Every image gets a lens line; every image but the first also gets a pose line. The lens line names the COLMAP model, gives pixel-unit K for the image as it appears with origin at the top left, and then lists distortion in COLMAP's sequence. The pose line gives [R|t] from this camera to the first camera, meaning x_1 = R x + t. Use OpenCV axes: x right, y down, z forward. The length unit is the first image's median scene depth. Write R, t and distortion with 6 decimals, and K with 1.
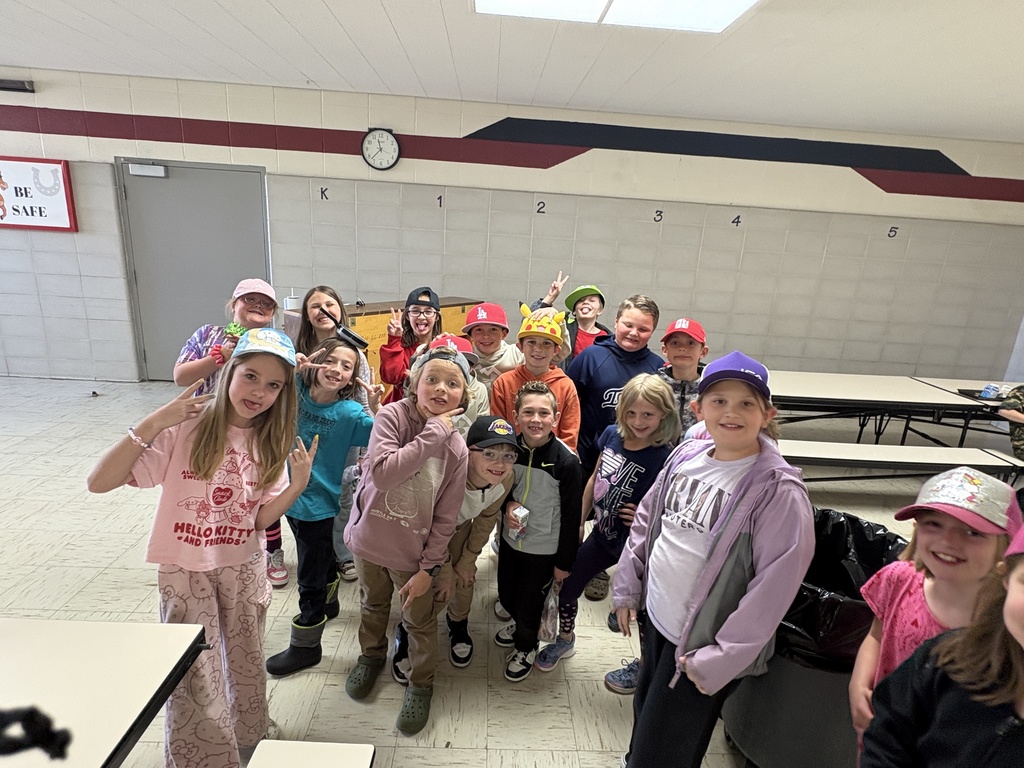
lens RADIAL K [[539.8, 0, 510.8], [0, 539.8, 379.7], [0, 0, 1]] dist [-0.000933, 0.000490]
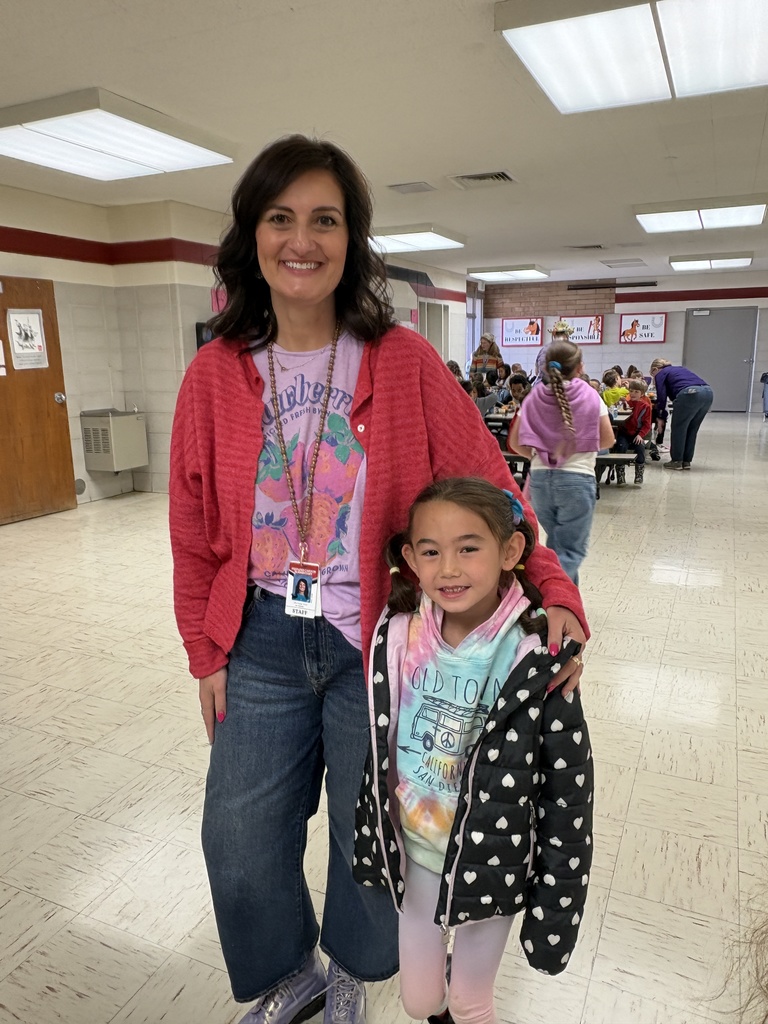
lens RADIAL K [[741.7, 0, 384.3], [0, 741.7, 513.3], [0, 0, 1]] dist [0.003897, 0.001022]
pose [[0.893139, 0.020962, -0.449291, -0.439212], [-0.046571, 0.997854, -0.046021, 0.643733], [0.447362, 0.062027, 0.892199, -2.278261]]
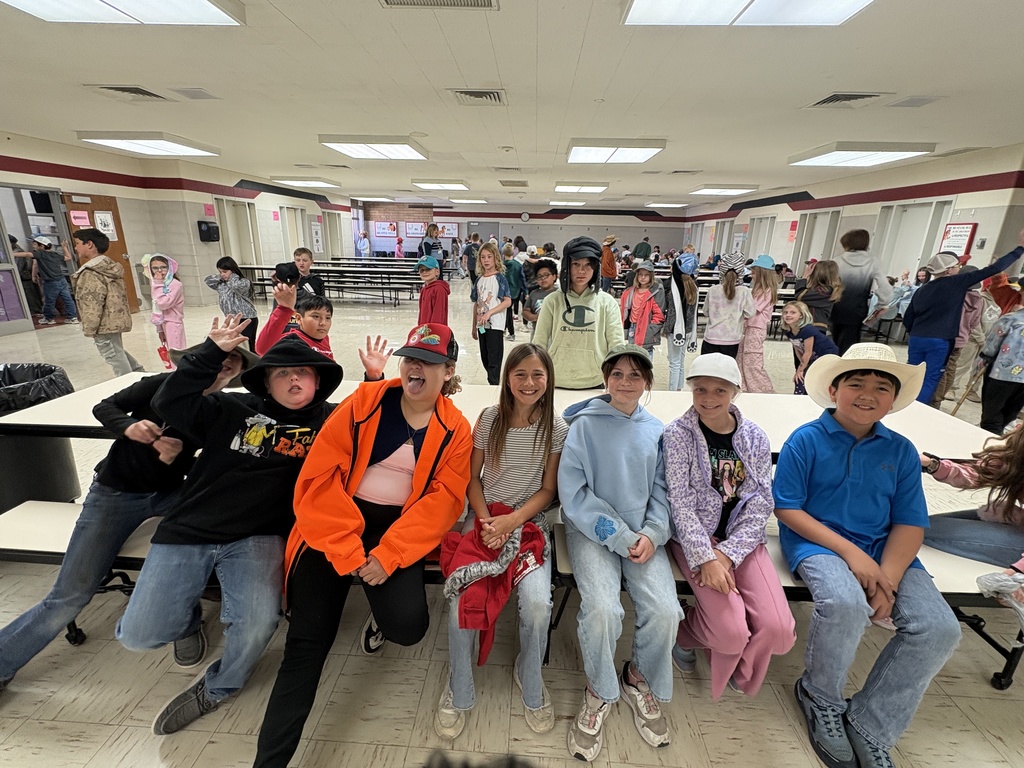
lens RADIAL K [[474.5, 0, 510.7], [0, 474.5, 381.8], [0, 0, 1]] dist [-0.000919, 0.000014]
pose [[0.995948, -0.013912, -0.088851, -0.029667], [0.016330, 0.999514, 0.026544, 0.832360], [0.088438, -0.027888, 0.995691, -2.958836]]
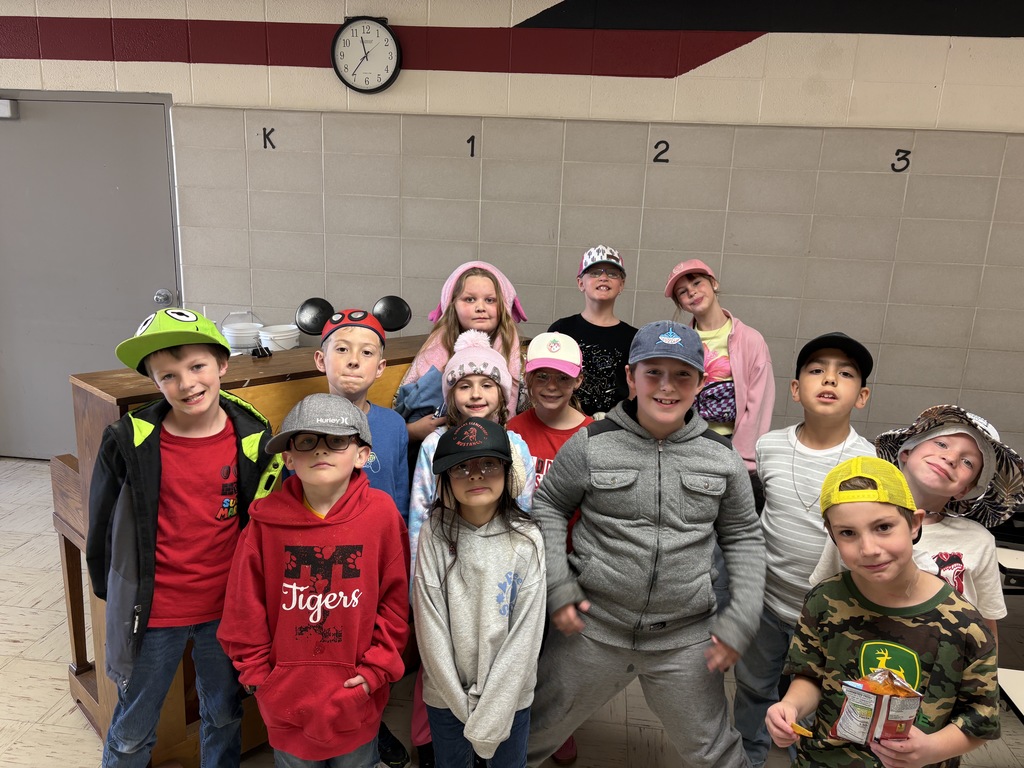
lens RADIAL K [[778.6, 0, 514.4], [0, 778.6, 388.1], [0, 0, 1]] dist [0.024135, -0.010740]
pose [[0.988099, 0.016169, -0.152965, 0.035891], [-0.021055, 0.999317, -0.030379, -0.066254], [0.152369, 0.033238, 0.987765, 0.245873]]
